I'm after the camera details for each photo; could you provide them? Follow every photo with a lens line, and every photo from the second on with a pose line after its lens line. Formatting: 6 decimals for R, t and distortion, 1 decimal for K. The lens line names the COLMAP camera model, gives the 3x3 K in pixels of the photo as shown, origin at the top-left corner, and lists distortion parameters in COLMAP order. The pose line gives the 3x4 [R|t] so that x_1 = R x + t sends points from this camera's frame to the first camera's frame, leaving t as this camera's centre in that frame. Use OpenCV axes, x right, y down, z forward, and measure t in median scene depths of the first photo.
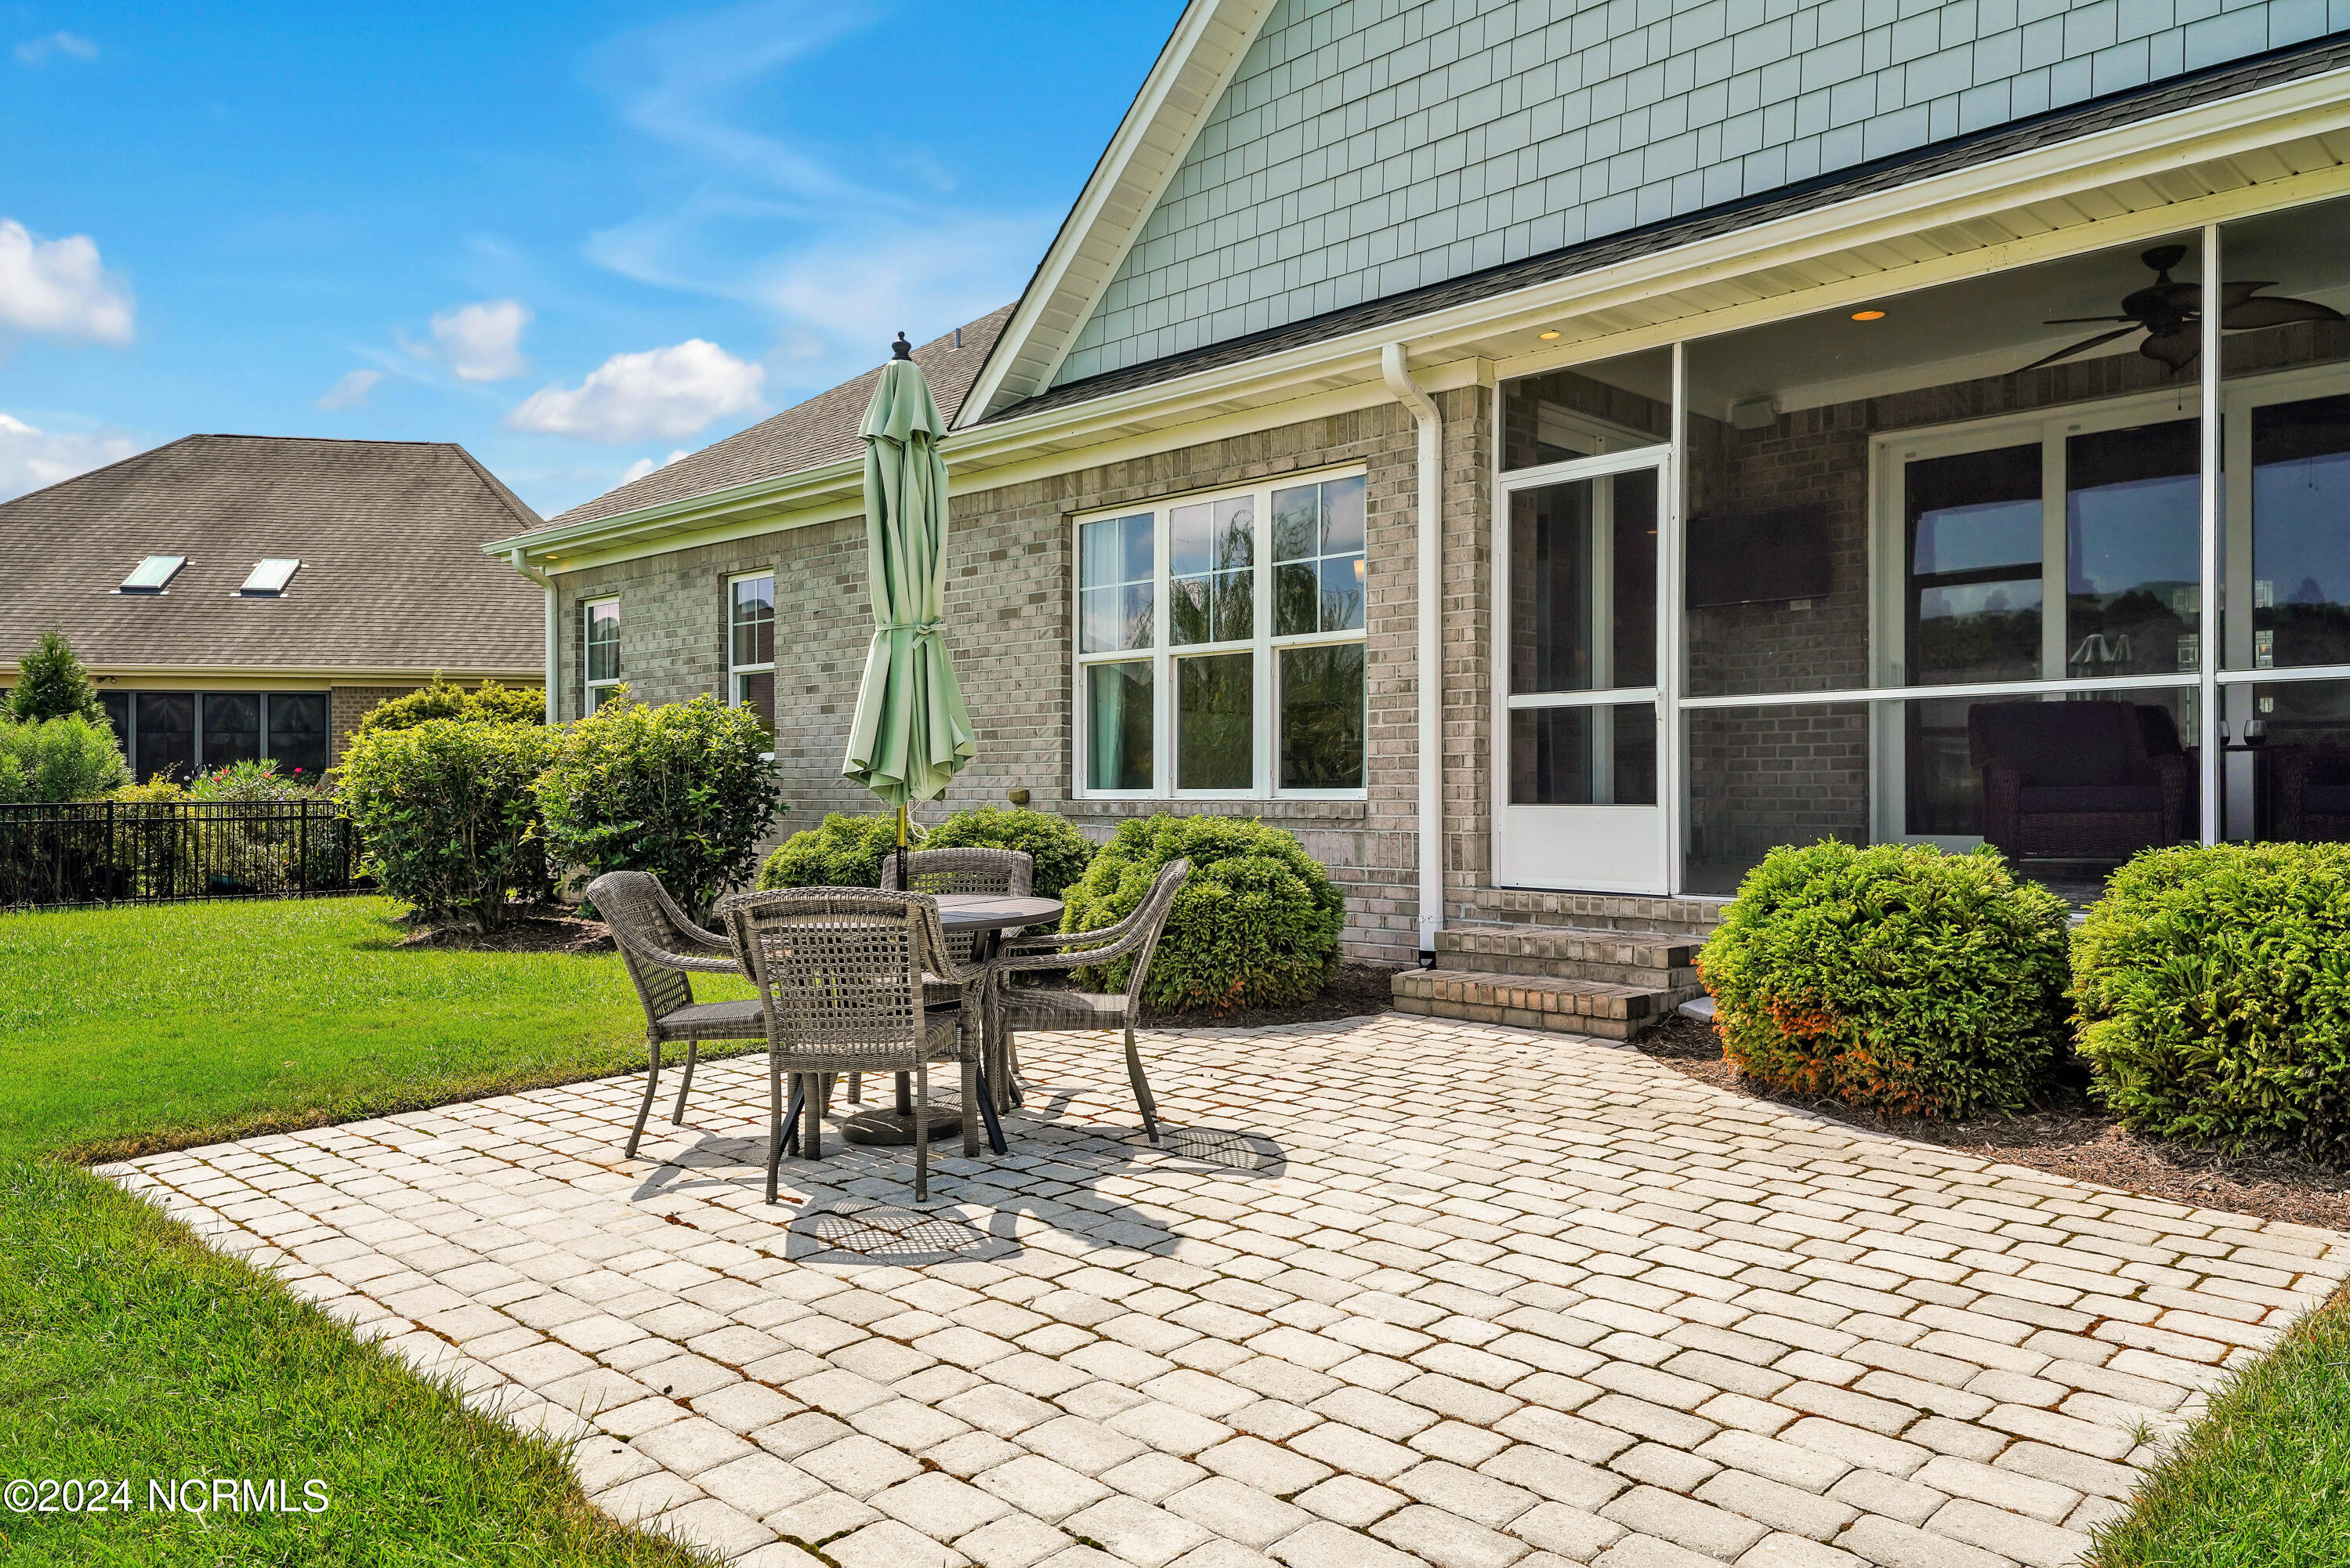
lens RADIAL K [[1633.6, 0, 1175.0], [0, 1633.6, 784.0], [0, 0, 1]] dist [0.103995, -0.000729]
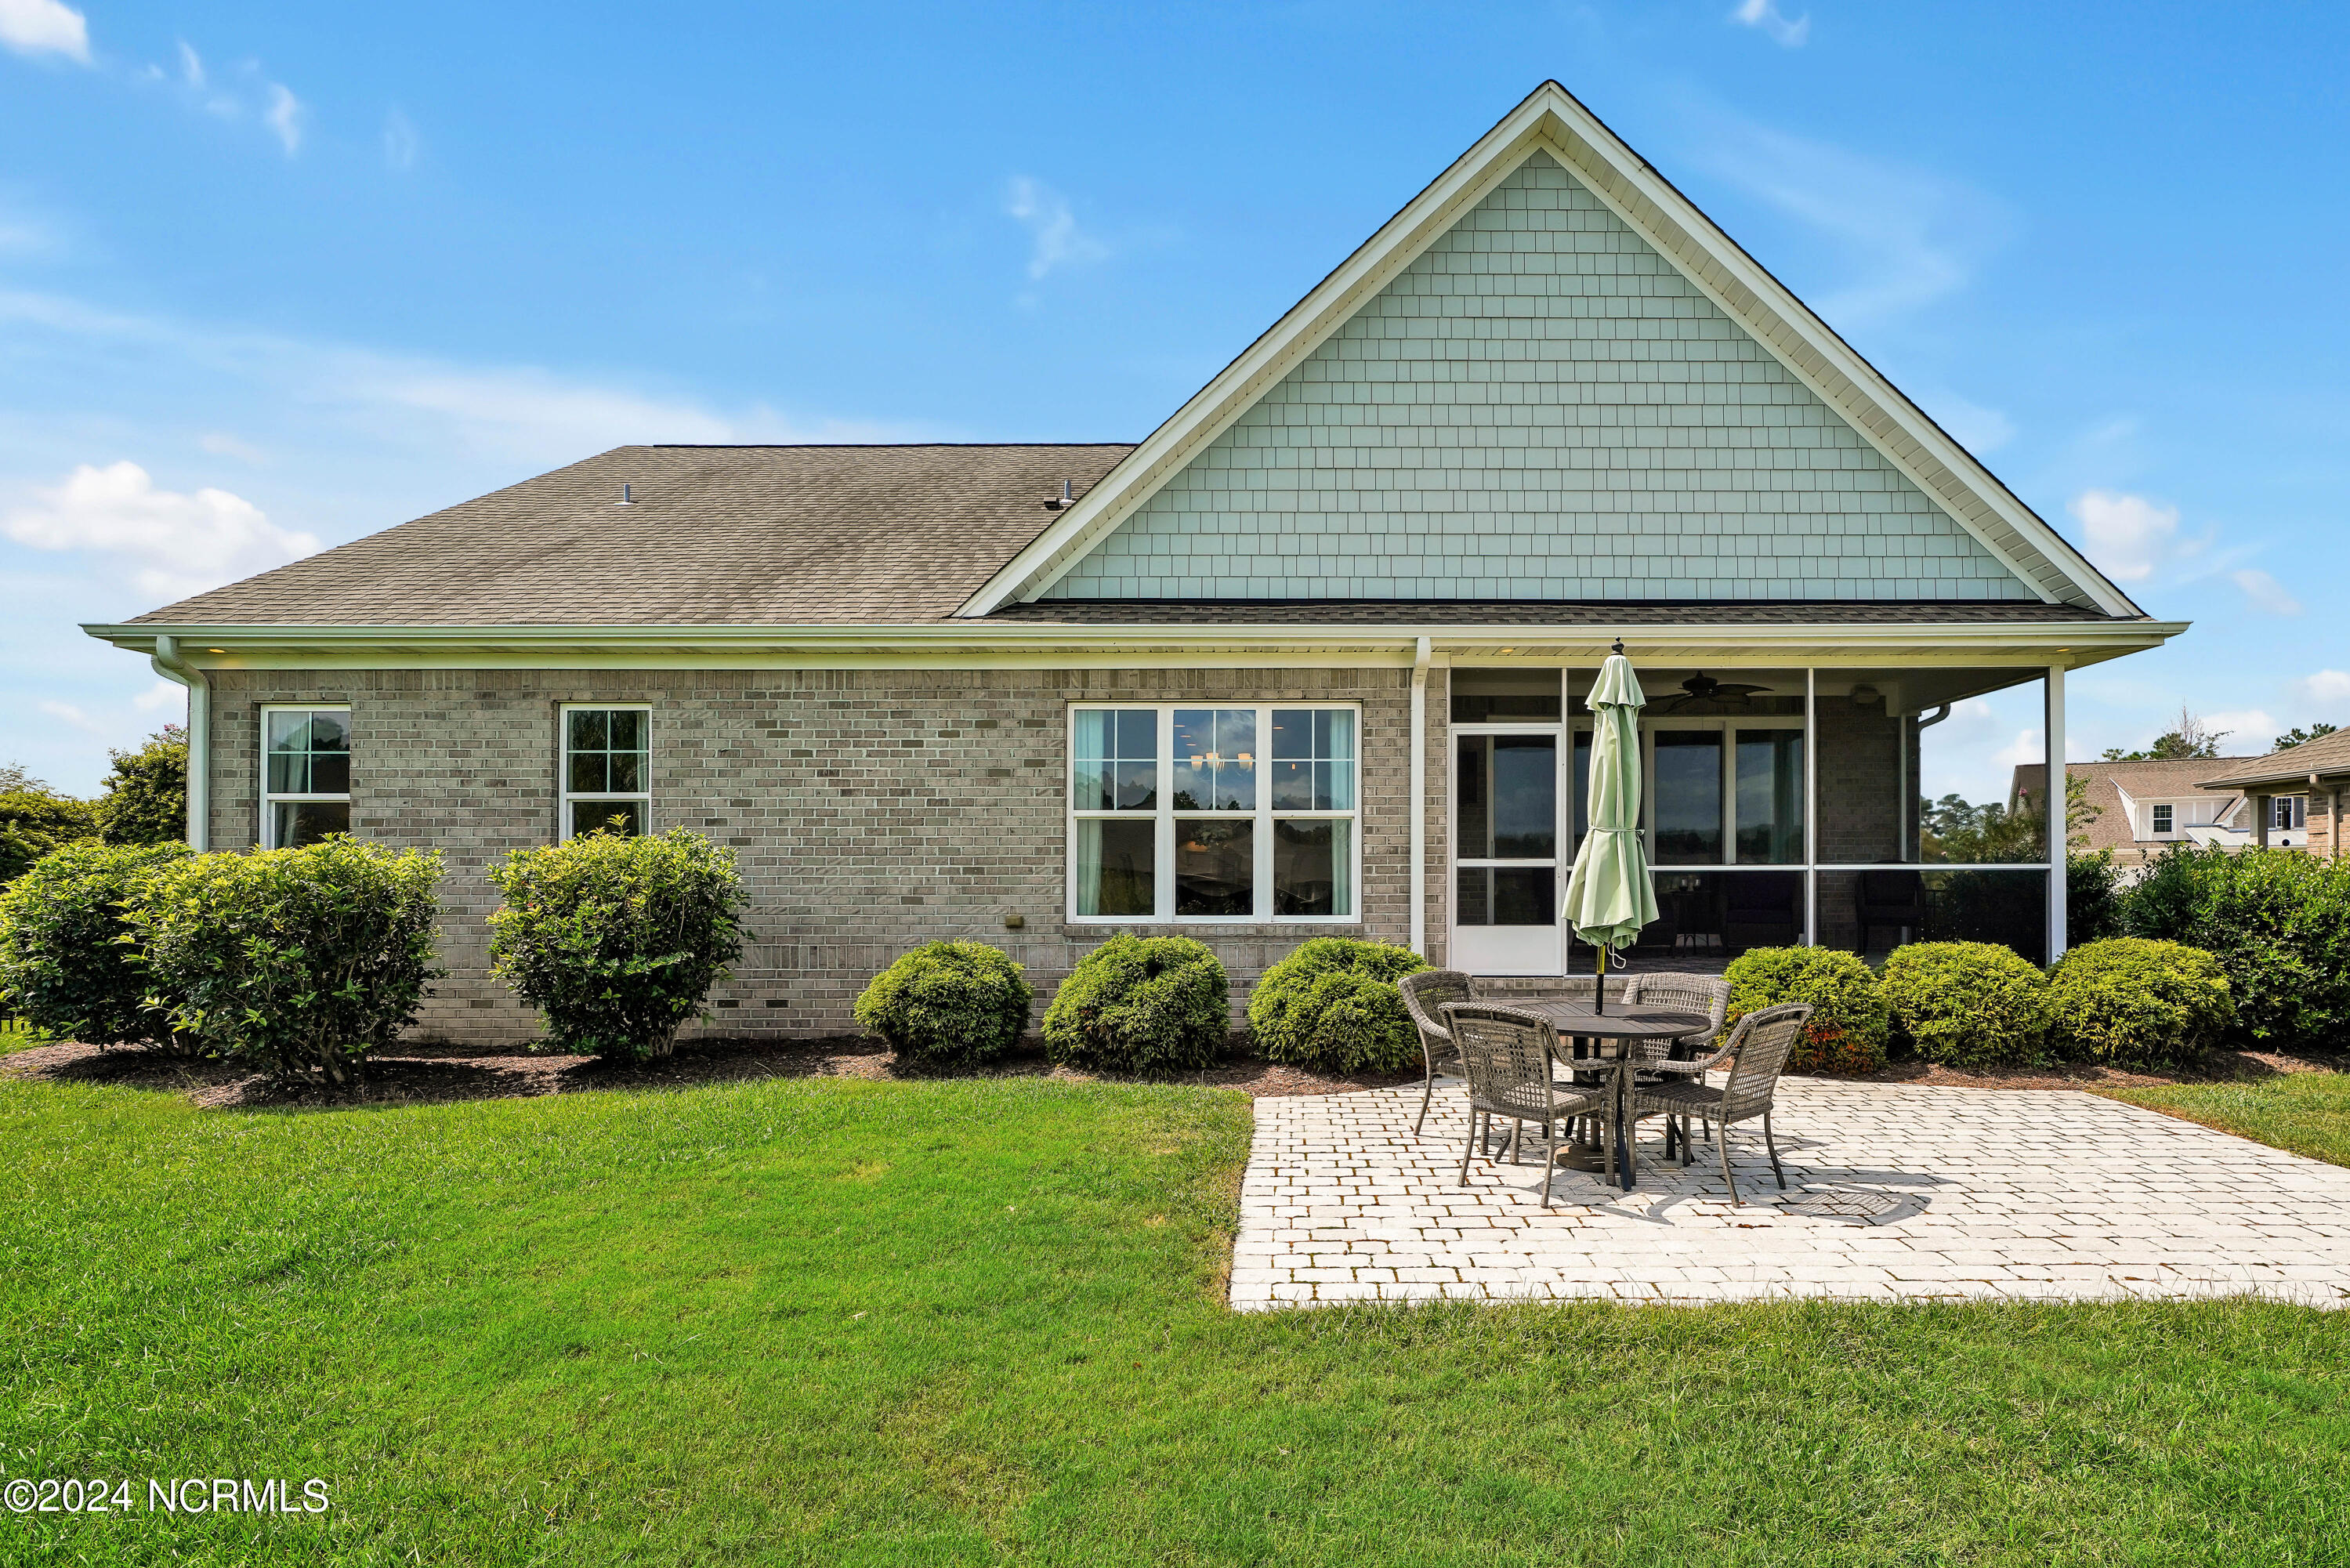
lens RADIAL K [[1223.1, 0, 1172.3], [0, 1223.1, 871.9], [0, 0, 1]] dist [-0.015221, 0.000895]
pose [[0.705322, 0.007152, 0.708851, -0.698522], [-0.004372, 0.999974, -0.005739, -0.026401], [-0.708873, 0.000949, 0.705335, 0.275513]]
